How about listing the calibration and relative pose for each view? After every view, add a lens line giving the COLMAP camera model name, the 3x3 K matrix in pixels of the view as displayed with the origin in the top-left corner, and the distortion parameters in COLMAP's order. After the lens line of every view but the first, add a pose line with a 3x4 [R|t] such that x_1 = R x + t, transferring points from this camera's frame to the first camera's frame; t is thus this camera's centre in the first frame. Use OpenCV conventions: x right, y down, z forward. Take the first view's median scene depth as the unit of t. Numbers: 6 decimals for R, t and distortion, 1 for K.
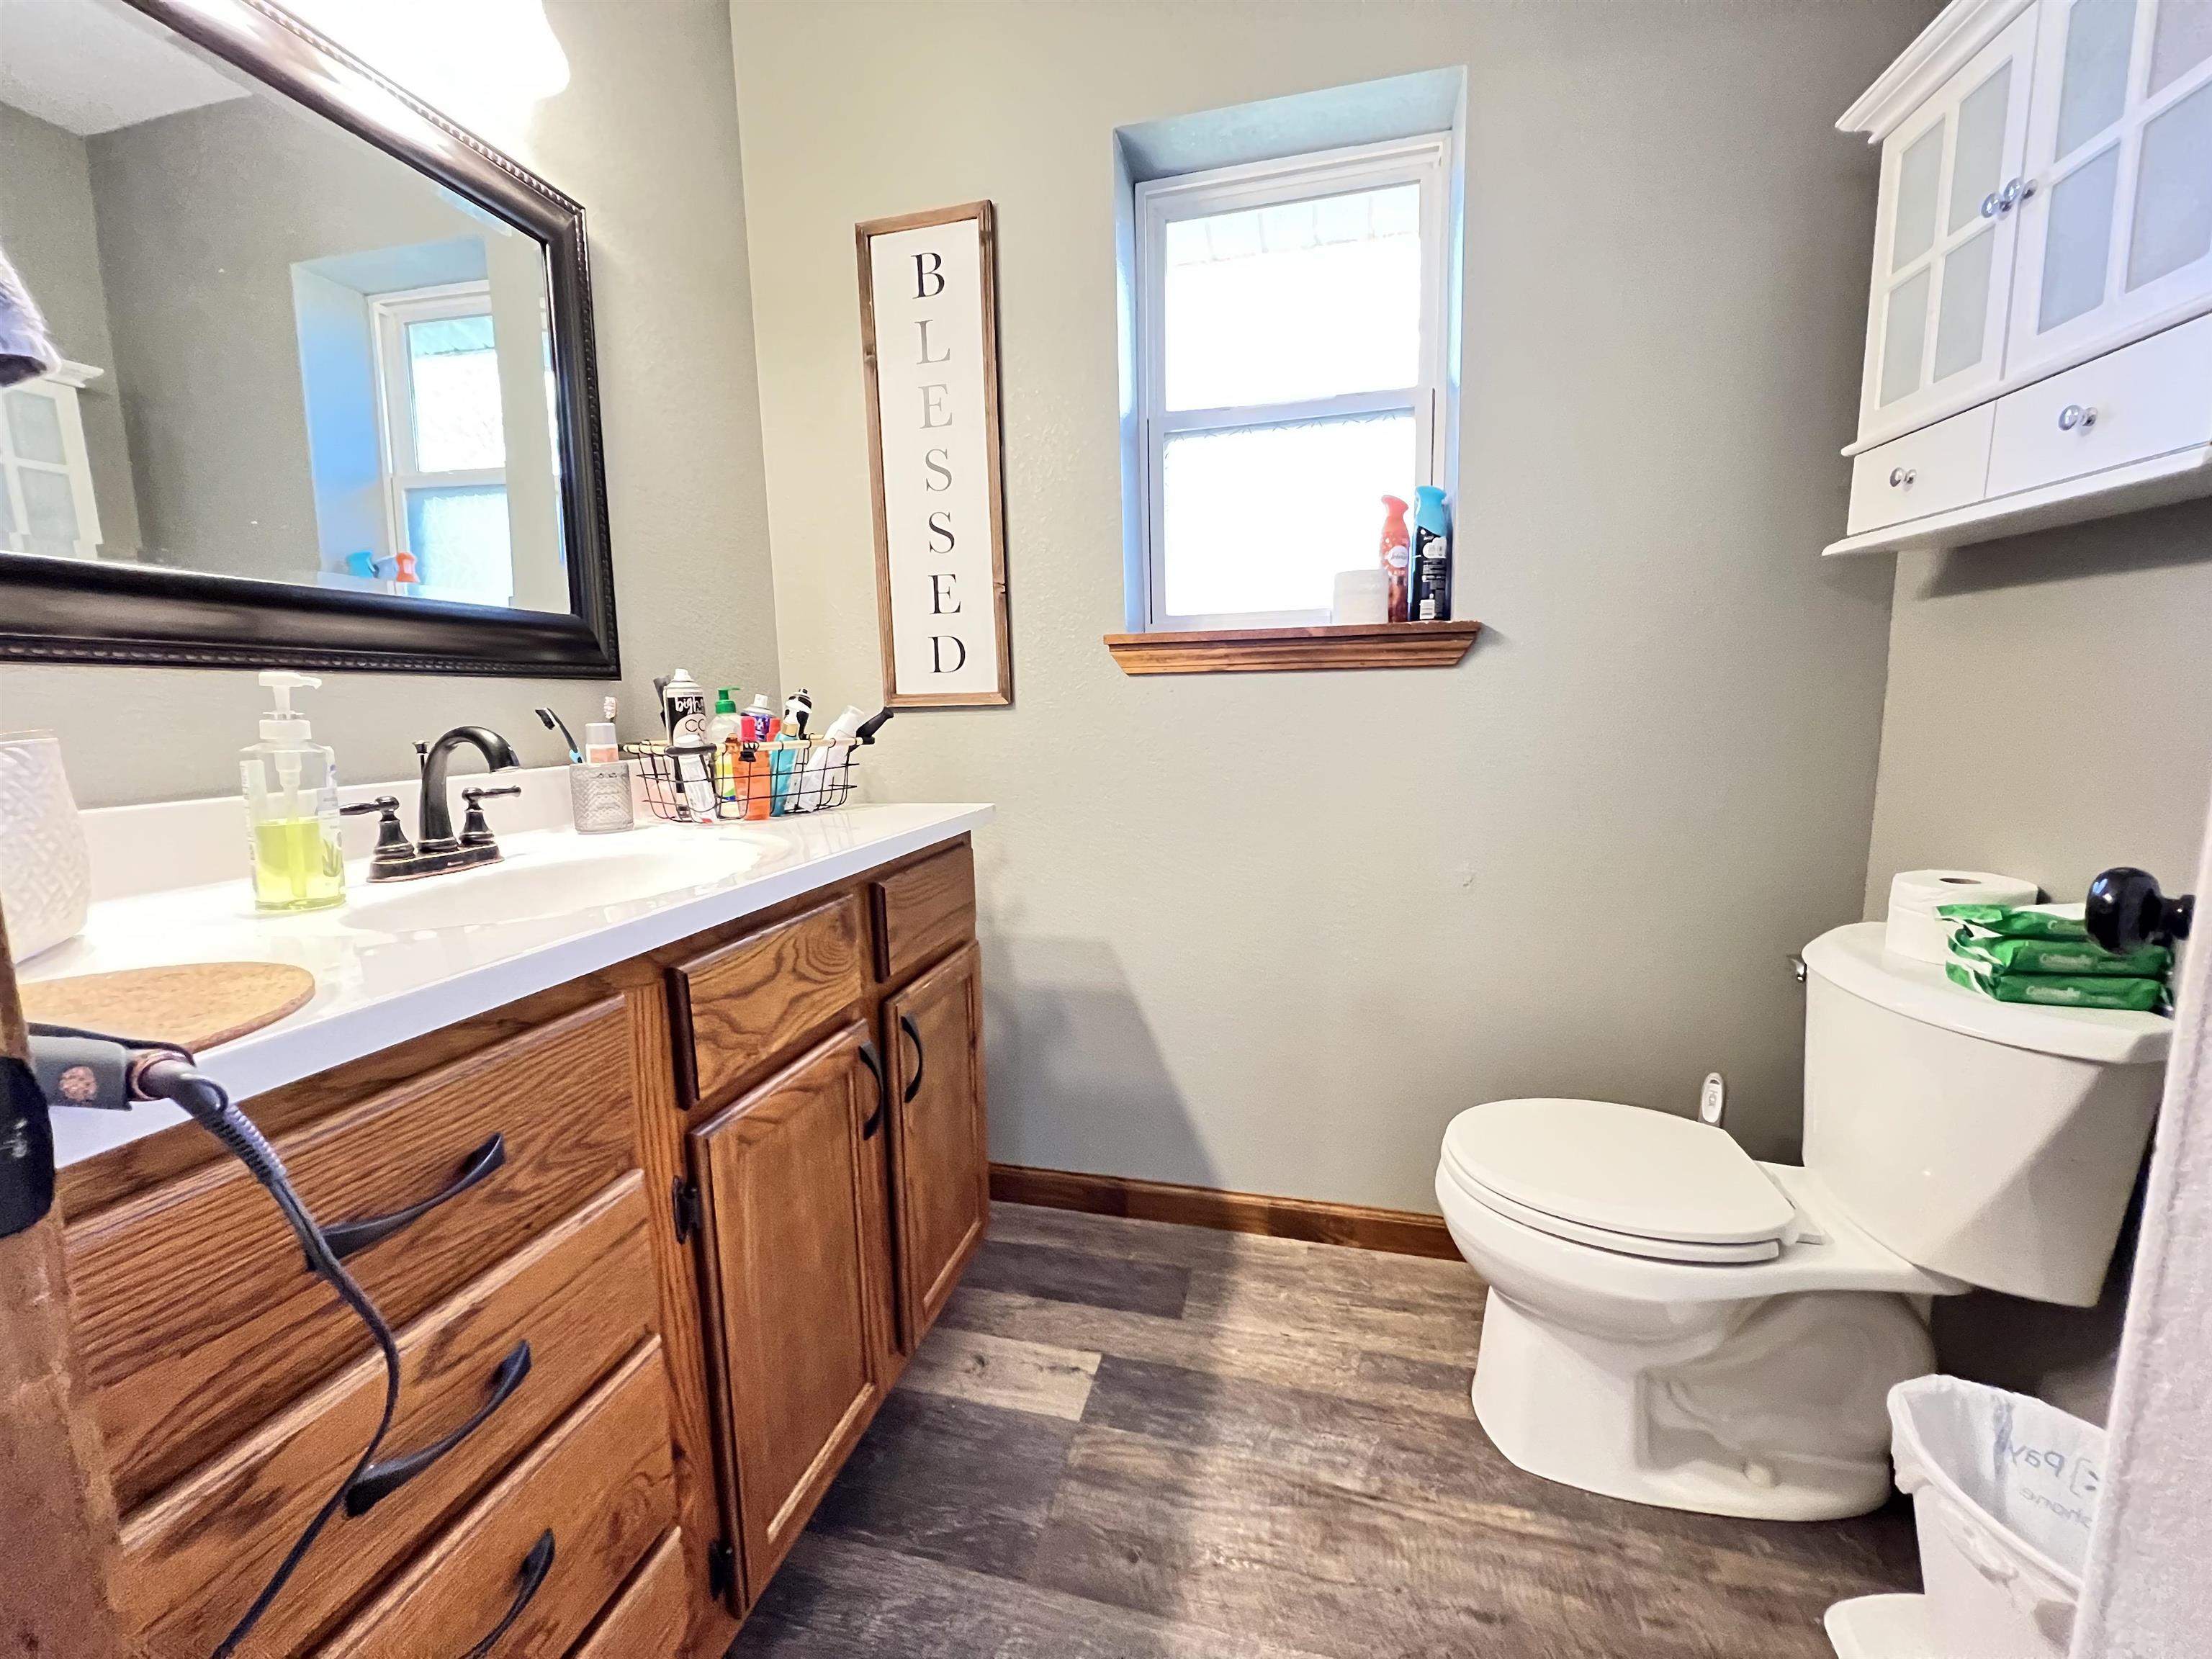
lens RADIAL K [[884.4, 0, 1087.6], [0, 884.4, 821.7], [0, 0, 1]] dist [-0.002146, 0.000654]
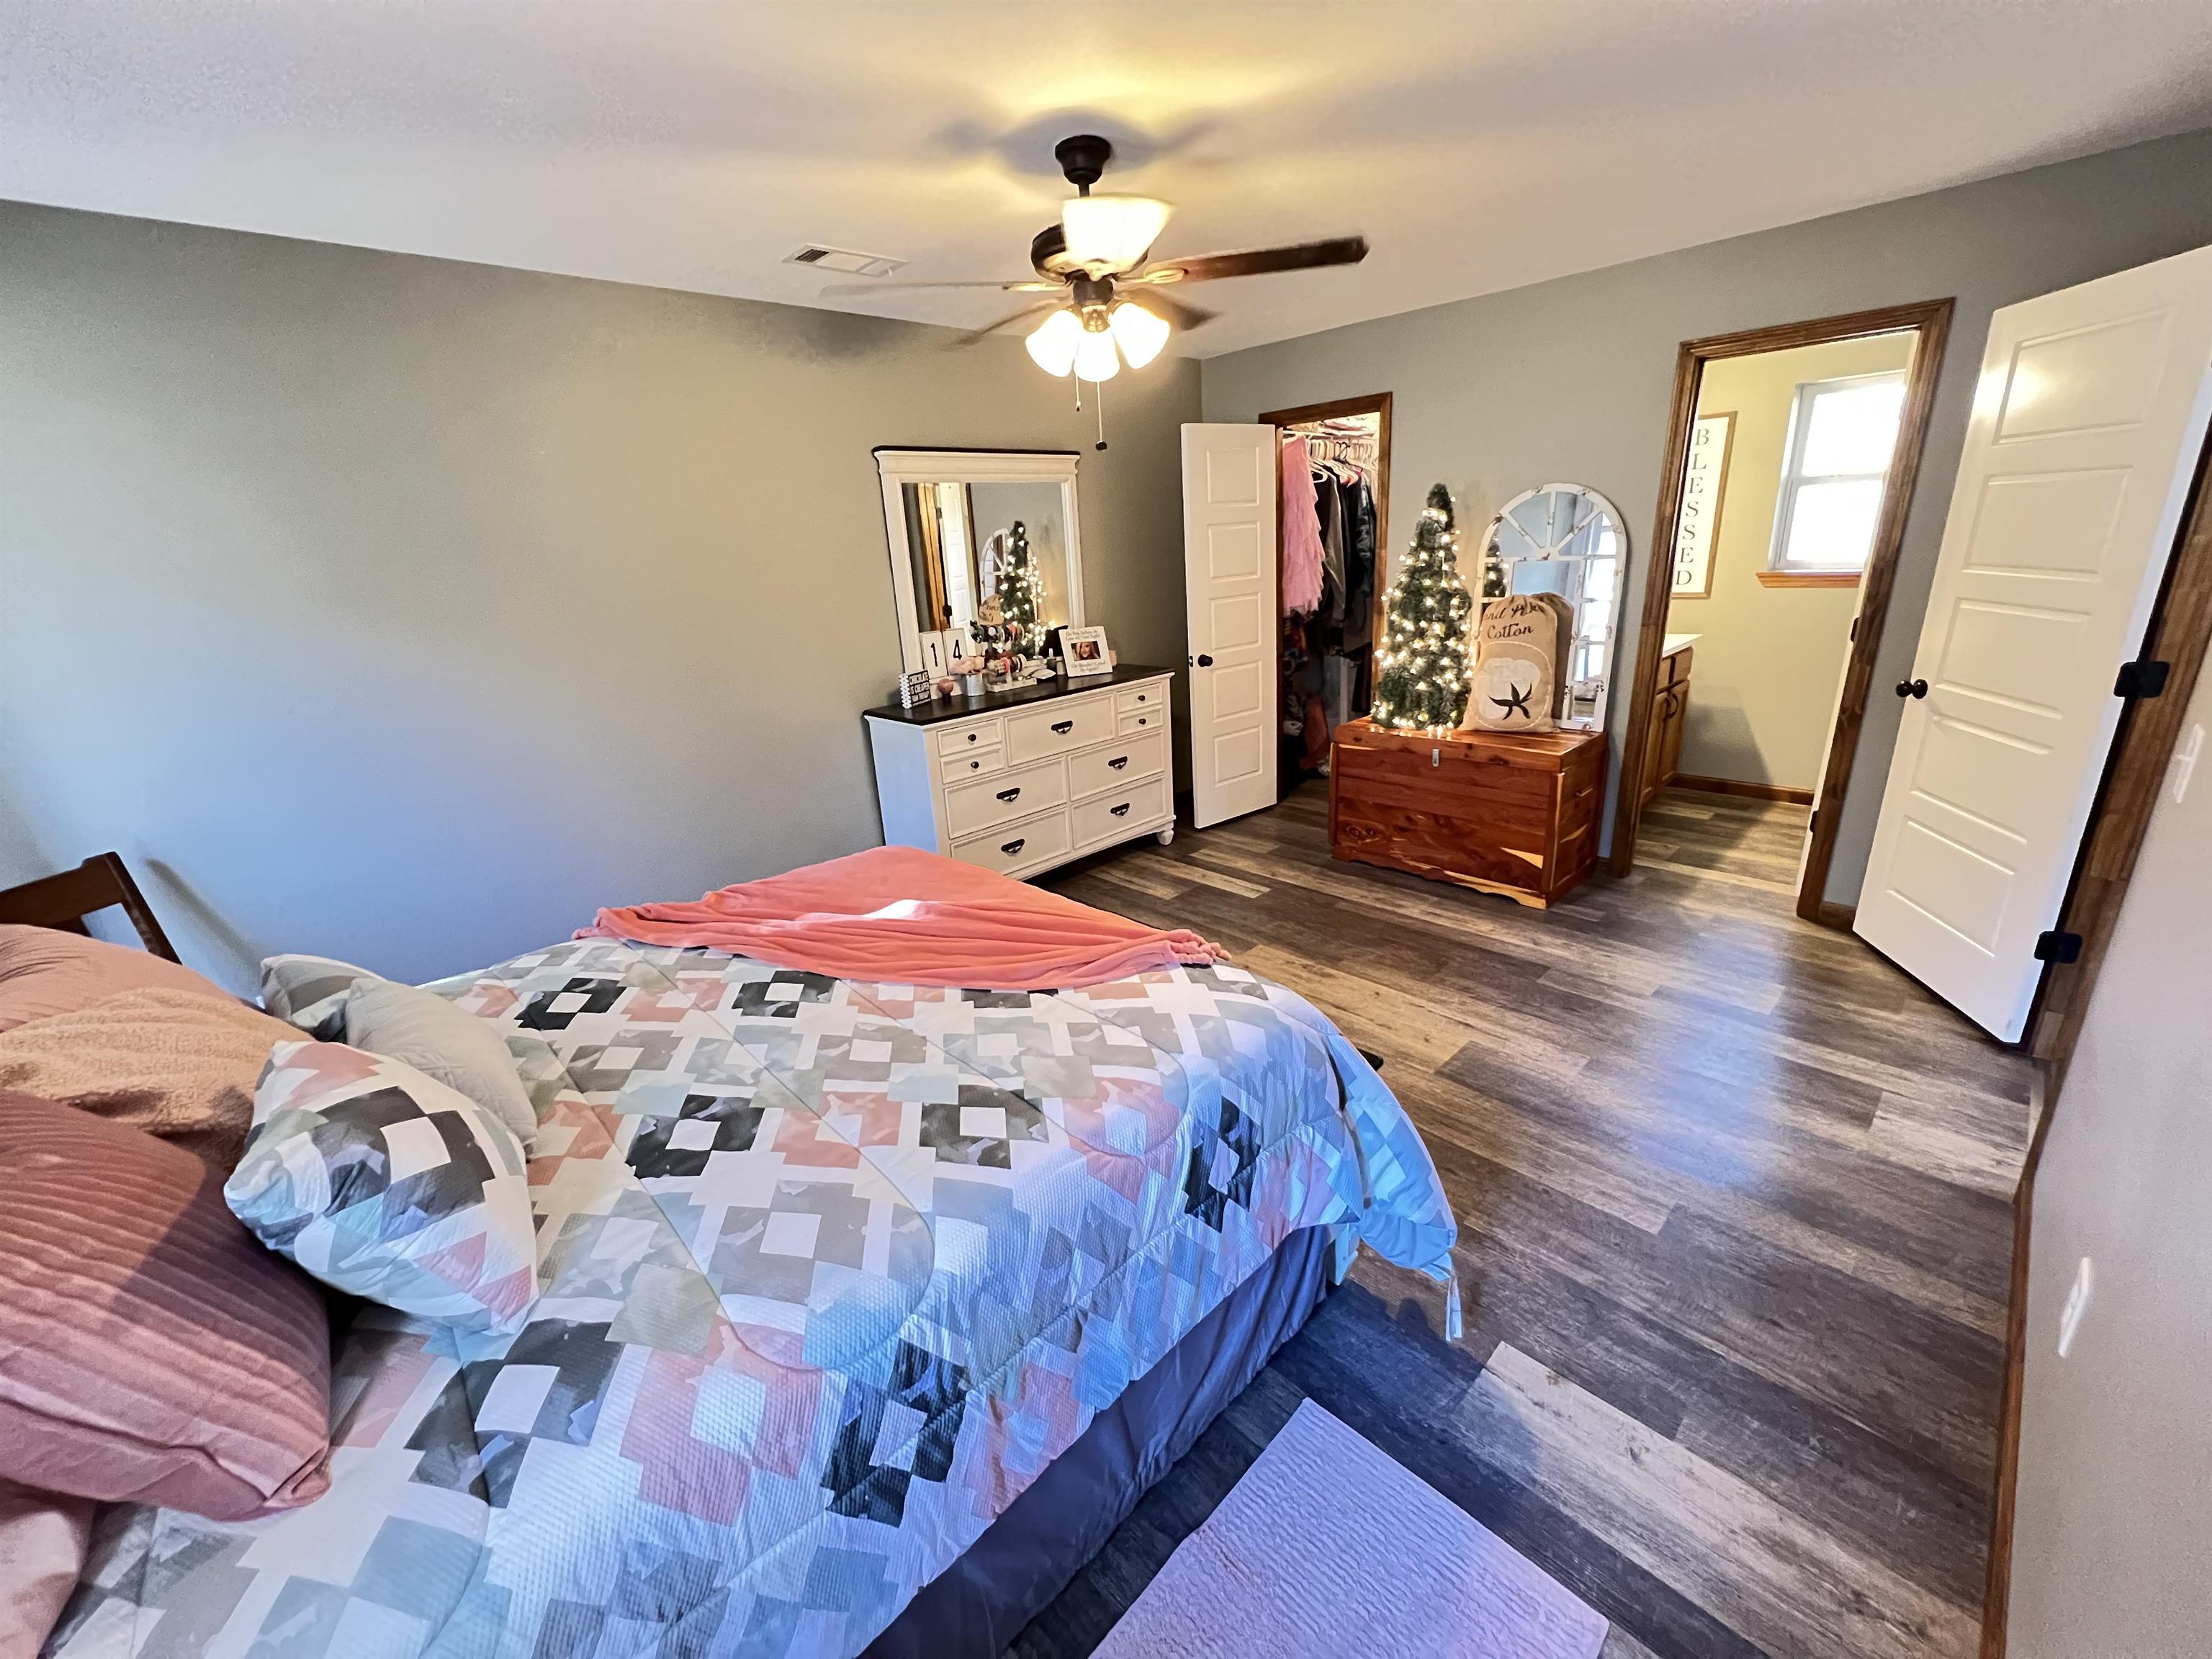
lens RADIAL K [[884.4, 0, 1096.8], [0, 884.4, 822.7], [0, 0, 1]] dist [-0.002146, 0.000654]
pose [[0.853302, 0.134040, -0.503893, -0.286008], [-0.031990, 0.978031, 0.205991, 0.055416], [0.520434, -0.159653, 0.838844, -2.924920]]
